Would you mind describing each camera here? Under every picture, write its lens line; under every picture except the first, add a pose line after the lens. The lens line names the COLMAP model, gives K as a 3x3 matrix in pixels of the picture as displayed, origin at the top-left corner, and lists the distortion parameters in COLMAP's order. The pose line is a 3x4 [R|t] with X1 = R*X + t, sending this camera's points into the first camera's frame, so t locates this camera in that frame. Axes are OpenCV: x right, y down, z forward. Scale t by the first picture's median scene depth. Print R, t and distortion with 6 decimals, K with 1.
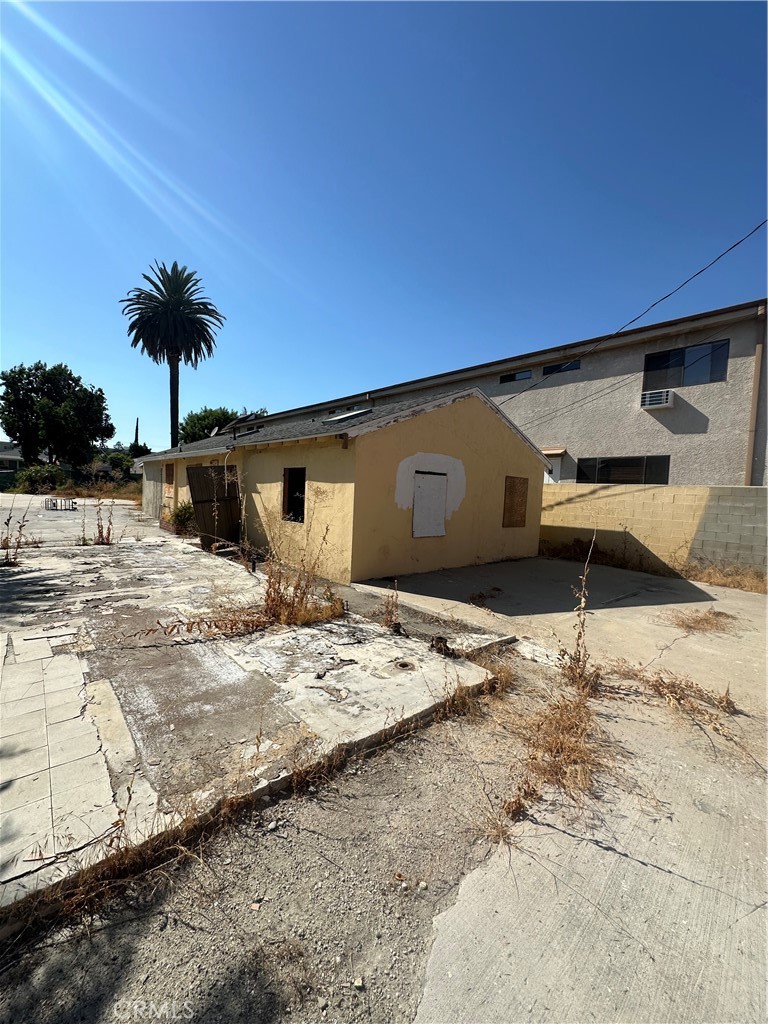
lens RADIAL K [[409.3, 0, 381.9], [0, 409.3, 510.1], [0, 0, 1]] dist [0.000857, 0.001068]
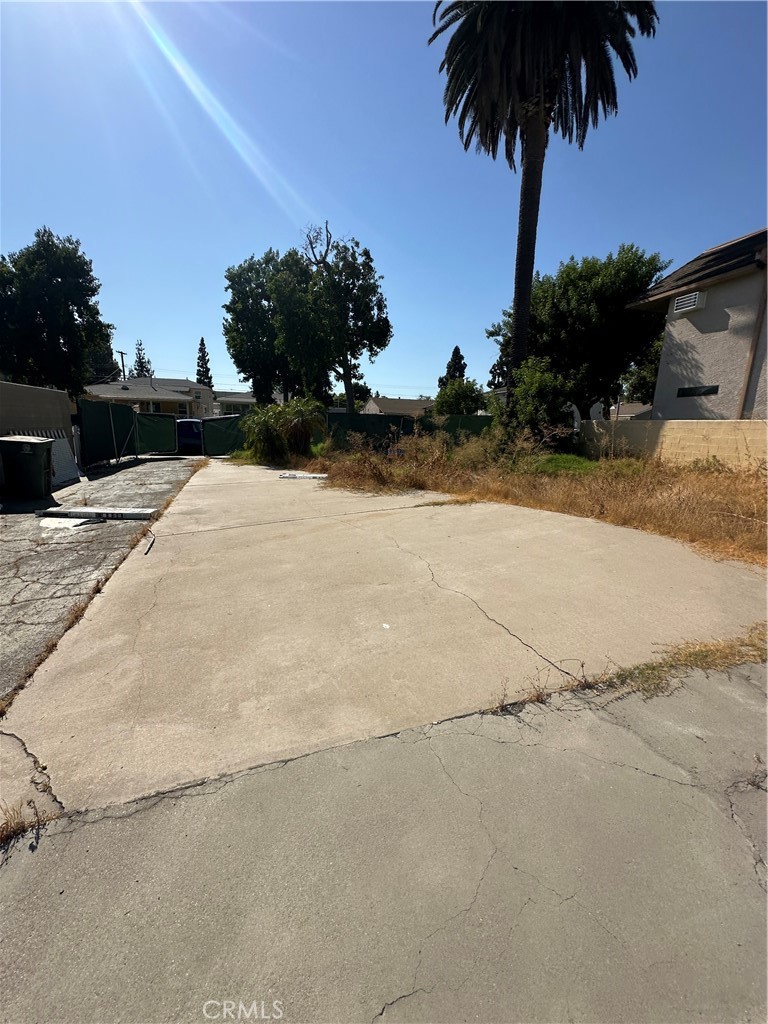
lens RADIAL K [[409.3, 0, 381.9], [0, 409.3, 510.1], [0, 0, 1]] dist [0.000857, 0.001068]
pose [[0.908403, 0.075755, -0.411175, -2.900249], [-0.021266, 0.990547, 0.135517, -0.284975], [0.417555, -0.114360, 0.901427, 3.393043]]
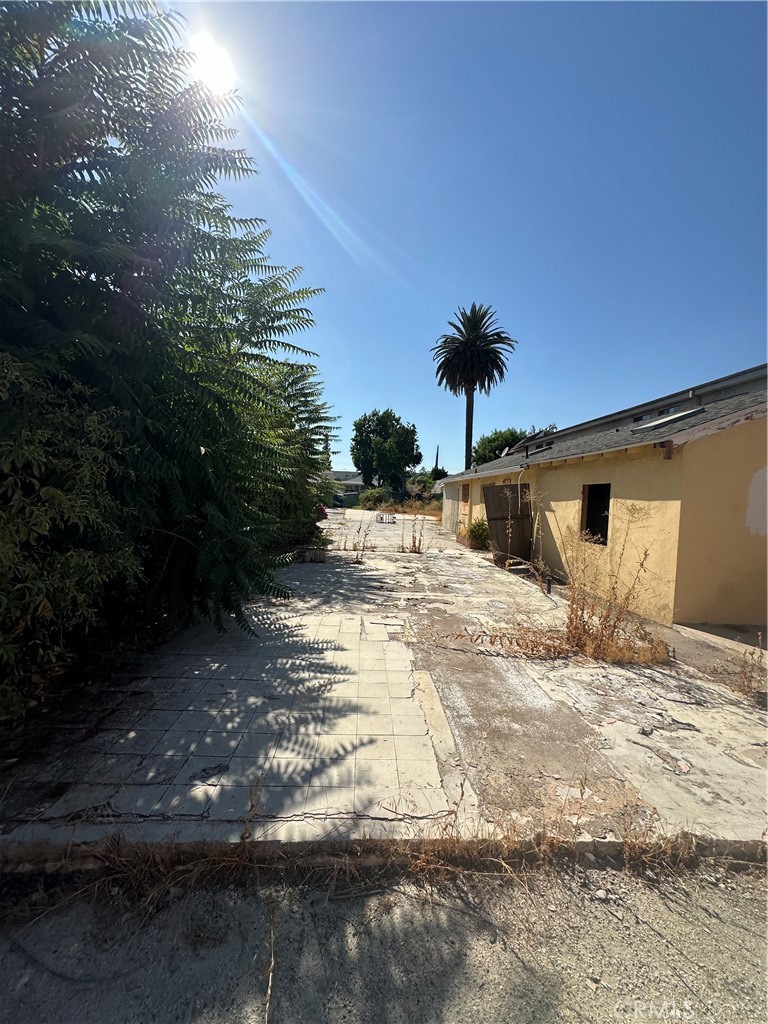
lens RADIAL K [[409.3, 0, 381.9], [0, 409.3, 510.1], [0, 0, 1]] dist [0.000857, 0.001068]
pose [[0.785511, 0.010596, -0.618757, -0.040982], [-0.038419, 0.998760, -0.031670, 0.001680], [0.617654, 0.048650, 0.784944, -0.002689]]
